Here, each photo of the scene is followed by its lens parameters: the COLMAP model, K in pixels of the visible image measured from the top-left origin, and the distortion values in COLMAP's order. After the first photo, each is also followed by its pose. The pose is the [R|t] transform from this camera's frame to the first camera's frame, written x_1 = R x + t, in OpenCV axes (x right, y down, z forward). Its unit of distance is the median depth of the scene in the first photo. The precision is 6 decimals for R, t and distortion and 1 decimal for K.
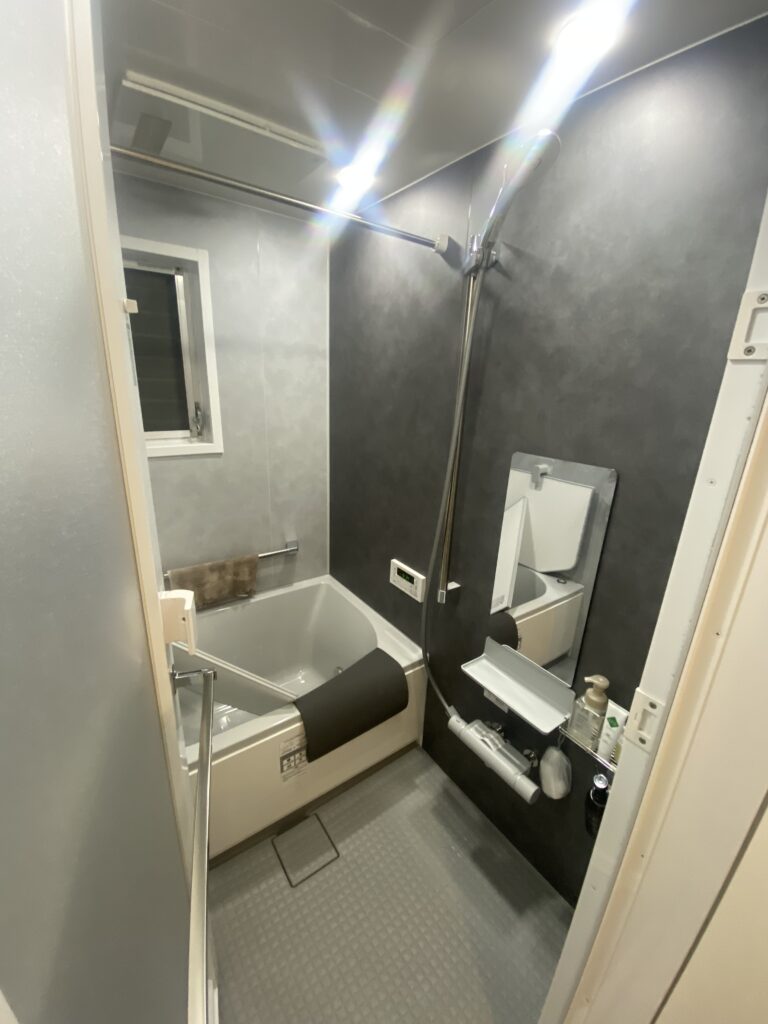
lens RADIAL K [[411.2, 0, 390.9], [0, 411.2, 508.9], [0, 0, 1]] dist [0.011832, -0.017073]
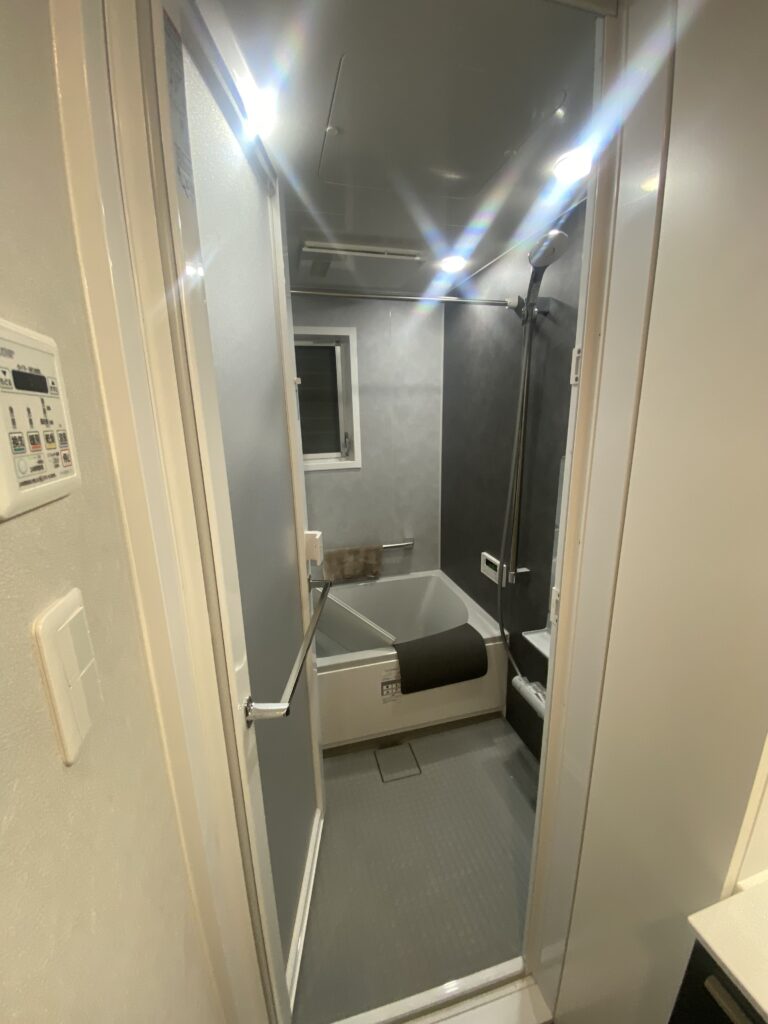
lens RADIAL K [[411.2, 0, 390.9], [0, 411.2, 508.9], [0, 0, 1]] dist [0.011832, -0.017073]
pose [[0.933272, 0.019211, -0.358655, 0.196734], [-0.044197, 0.997122, -0.061598, 0.088930], [0.356440, 0.073340, 0.931435, -0.251011]]
